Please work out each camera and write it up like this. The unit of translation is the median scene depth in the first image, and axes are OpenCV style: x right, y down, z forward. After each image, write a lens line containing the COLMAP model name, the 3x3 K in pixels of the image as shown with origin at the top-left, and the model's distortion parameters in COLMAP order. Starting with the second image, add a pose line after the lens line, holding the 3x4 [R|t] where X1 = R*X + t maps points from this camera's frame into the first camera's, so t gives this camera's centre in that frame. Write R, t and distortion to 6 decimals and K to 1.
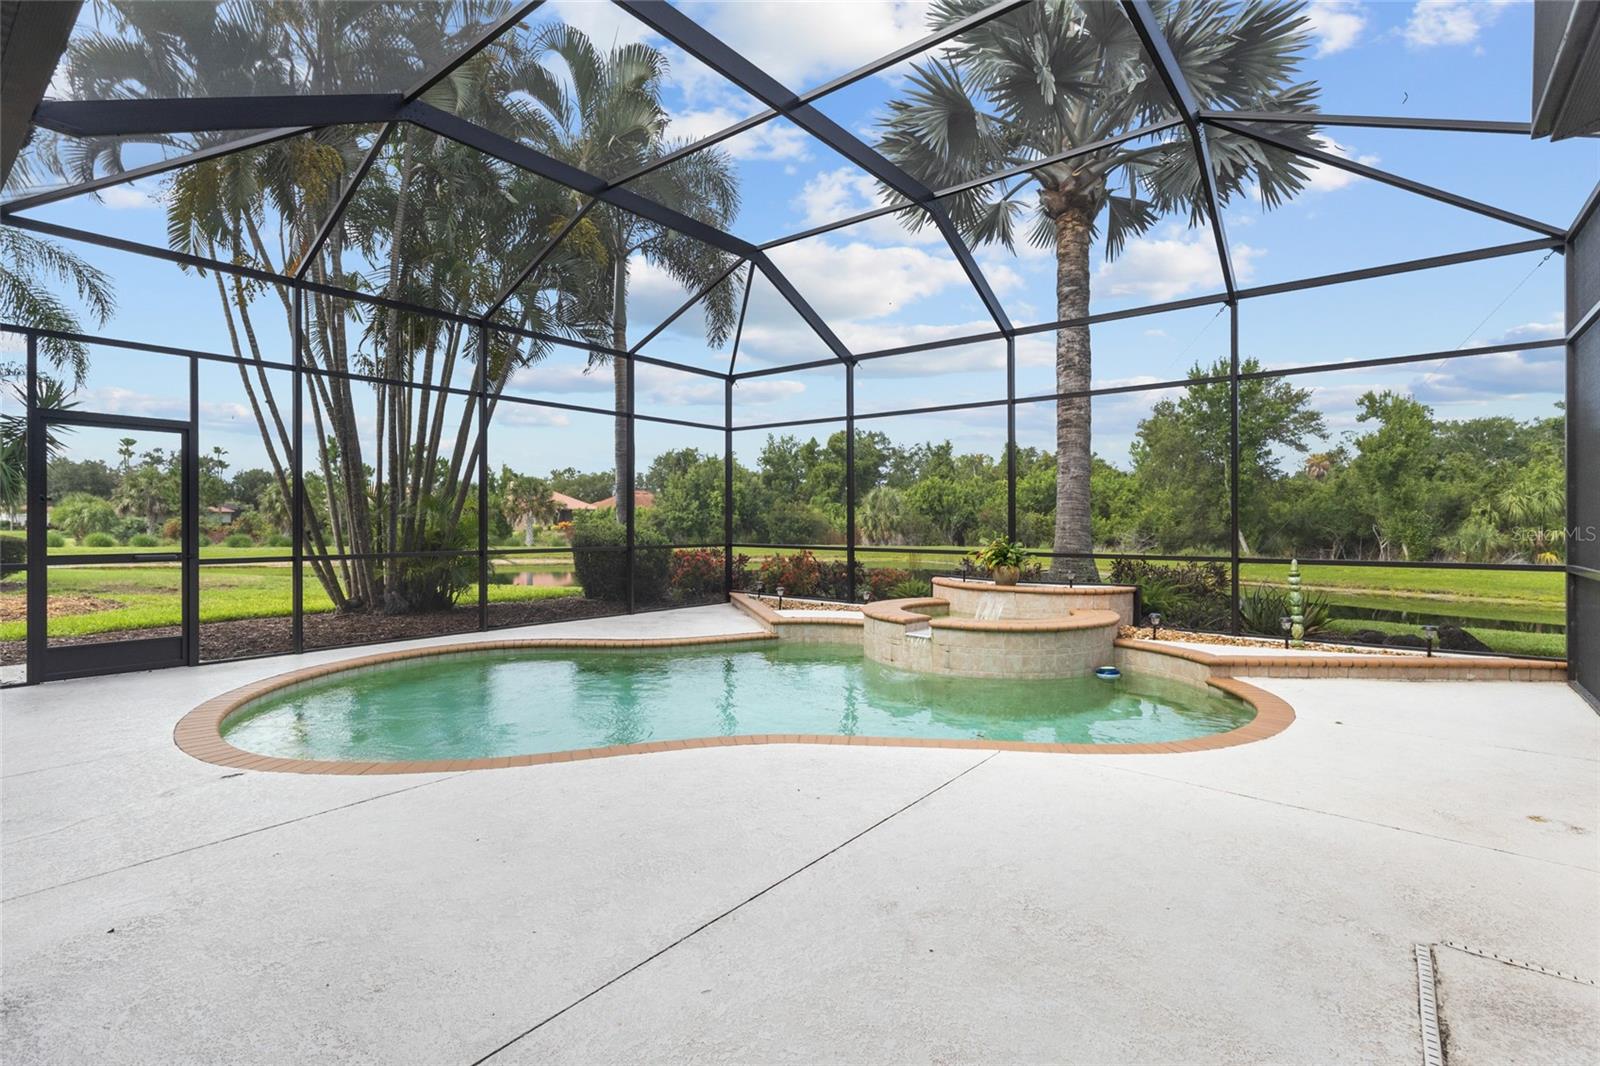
lens RADIAL K [[743.2, 0, 796.7], [0, 743.2, 535.2], [0, 0, 1]] dist [-0.001428, 0.002426]
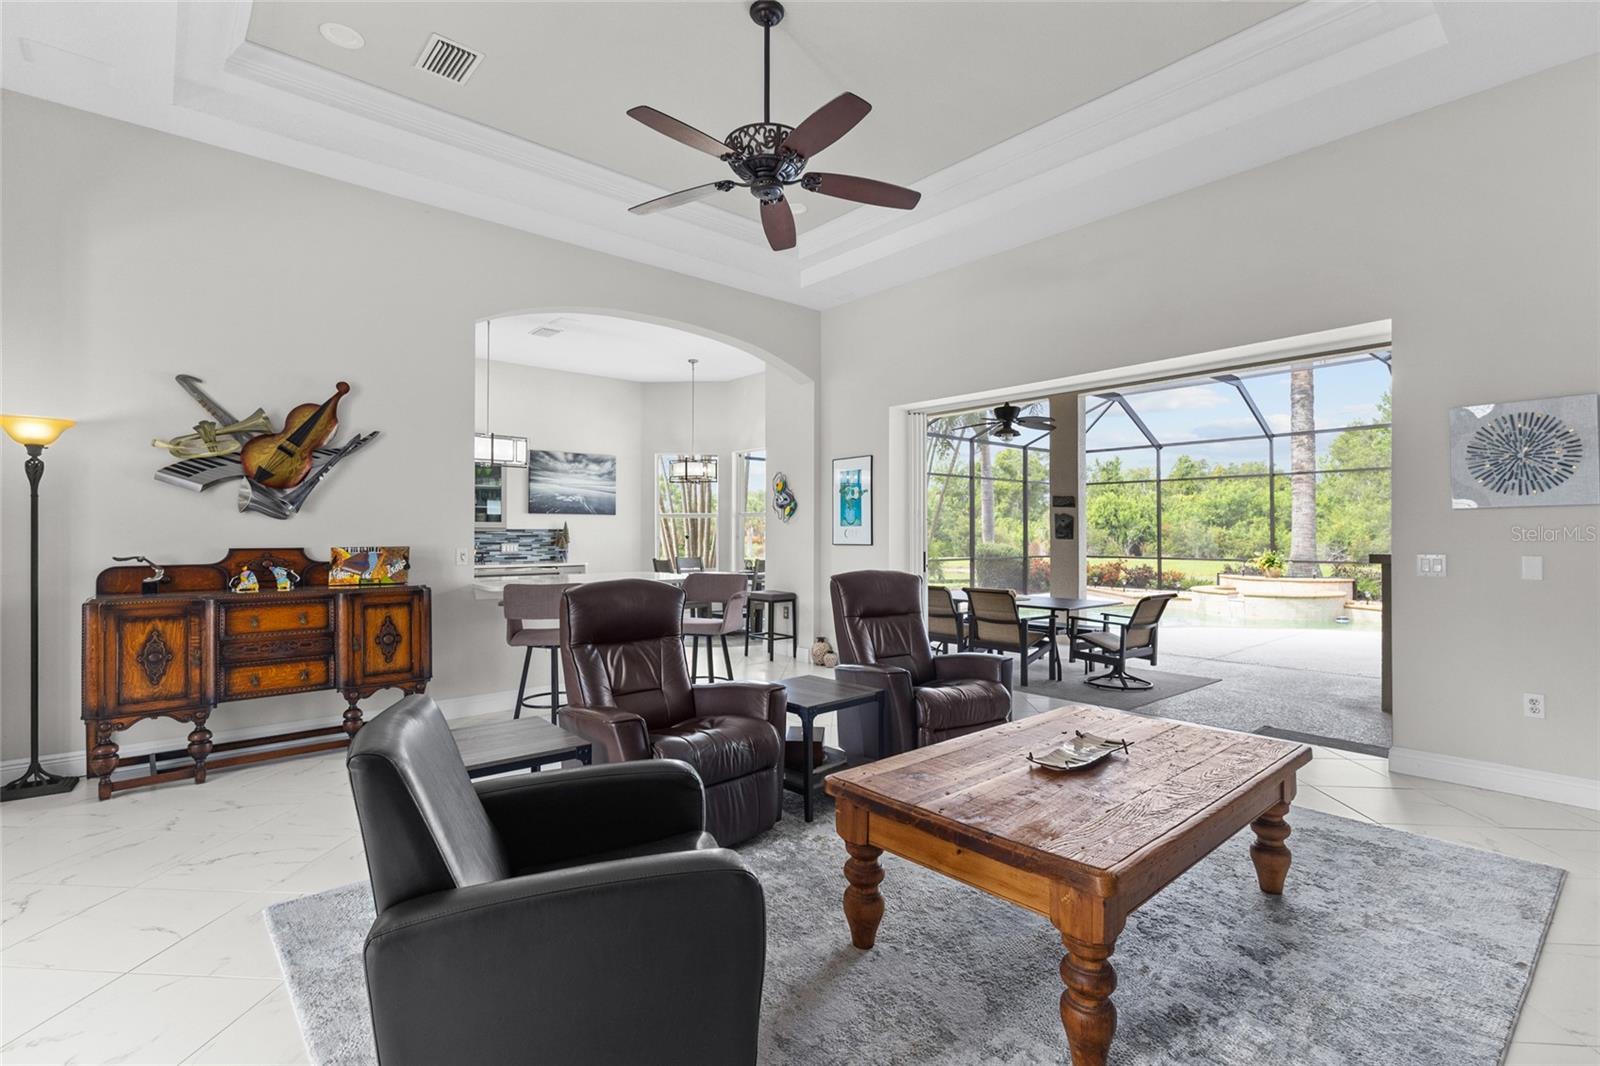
lens RADIAL K [[743.2, 0, 791.0], [0, 743.2, 535.5], [0, 0, 1]] dist [-0.001428, 0.002426]
pose [[0.982514, -0.001519, -0.186182, -0.105005], [-0.001504, 0.999869, -0.016091, -0.001042], [0.186182, 0.016090, 0.982384, -0.196190]]
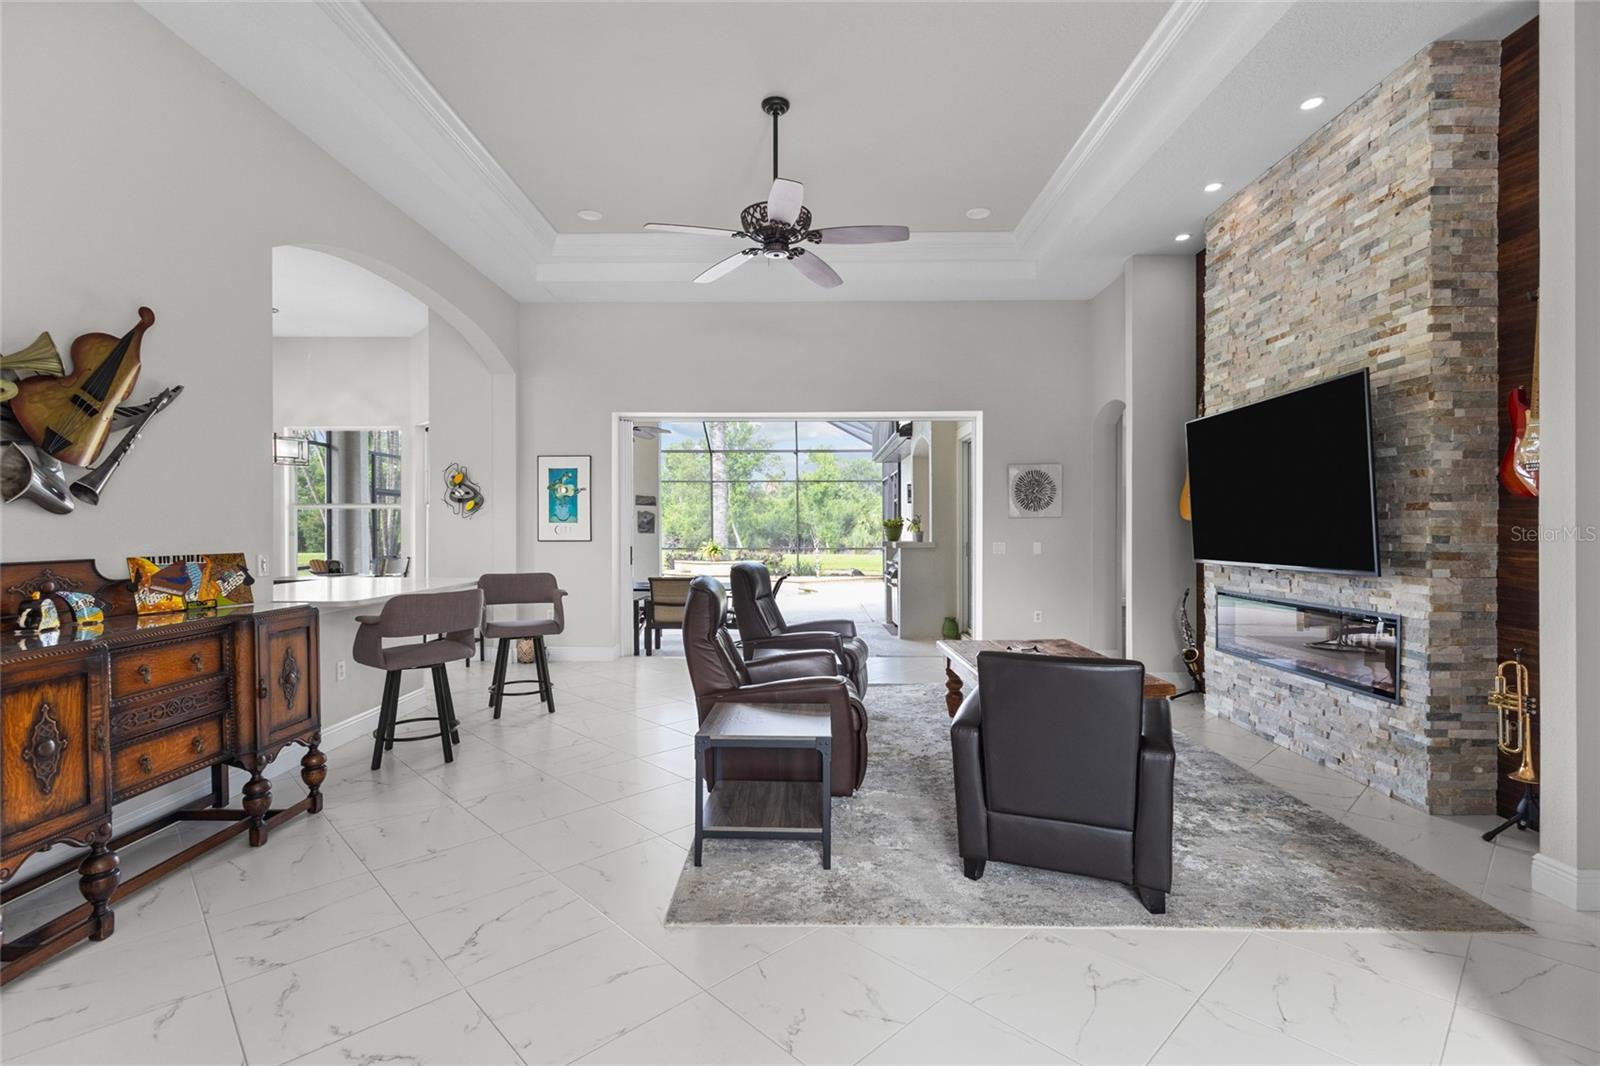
lens RADIAL K [[743.2, 0, 797.2], [0, 743.2, 532.2], [0, 0, 1]] dist [-0.001428, 0.002426]
pose [[0.790463, -0.006018, 0.612480, -0.185381], [0.011337, 0.999924, -0.004807, -0.002278], [-0.612404, 0.010743, 0.790472, -0.197595]]
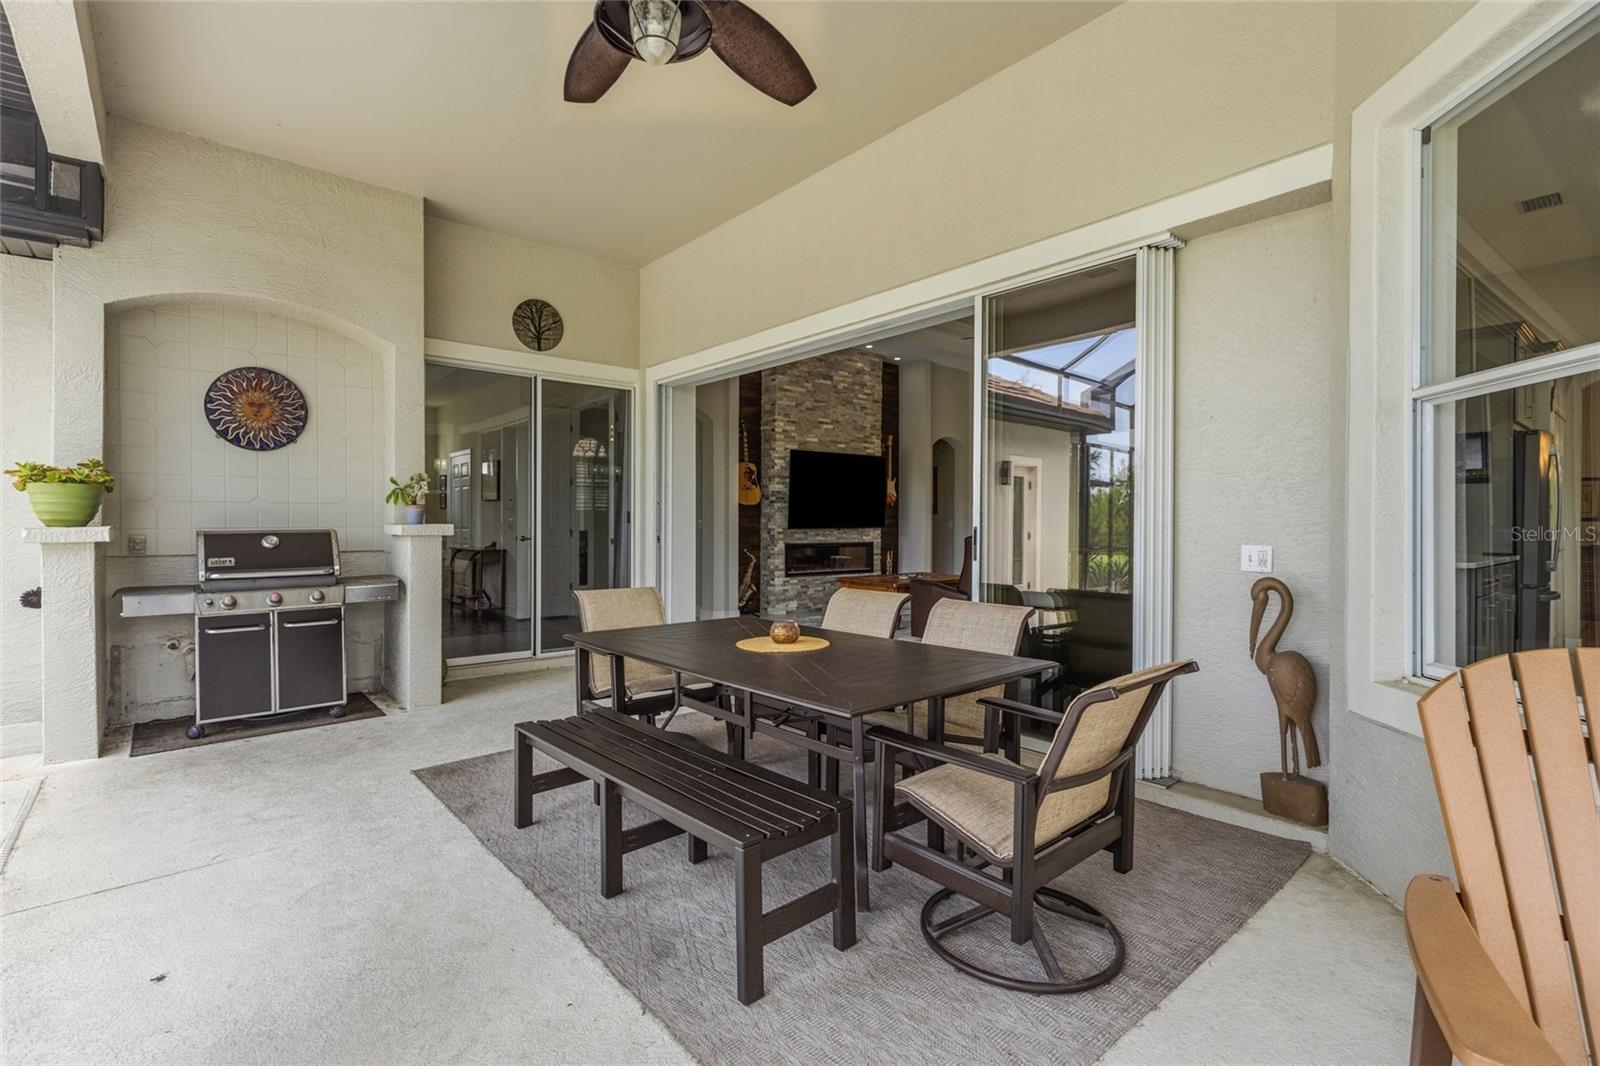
lens RADIAL K [[743.2, 0, 799.1], [0, 743.2, 533.1], [0, 0, 1]] dist [-0.001428, 0.002426]
pose [[-0.981290, -0.006661, 0.192418, -0.102553], [-0.002021, 0.999703, 0.024299, -0.001308], [-0.192523, 0.023456, -0.981012, 0.072842]]
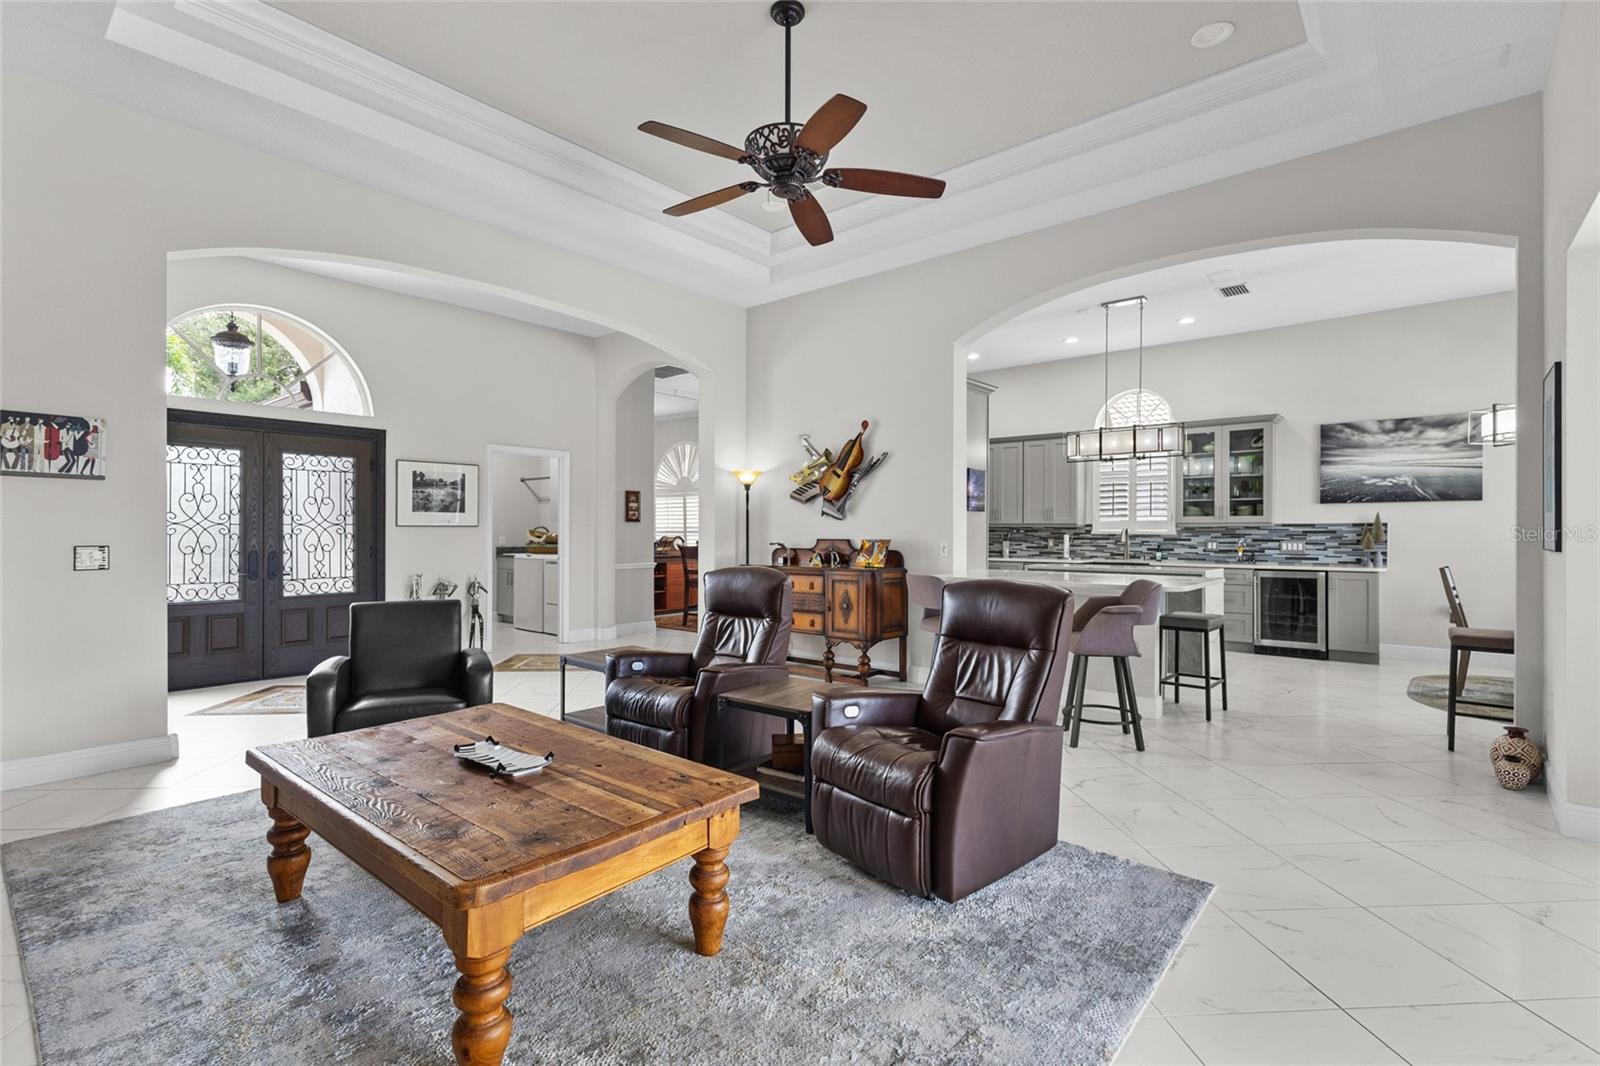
lens RADIAL K [[743.2, 0, 790.0], [0, 743.2, 528.3], [0, 0, 1]] dist [-0.001428, 0.002426]
pose [[-0.035192, -0.005930, -0.999363, -0.036869], [-0.016484, 0.999850, -0.005353, -0.002169], [0.999245, 0.016285, -0.035284, -0.110191]]
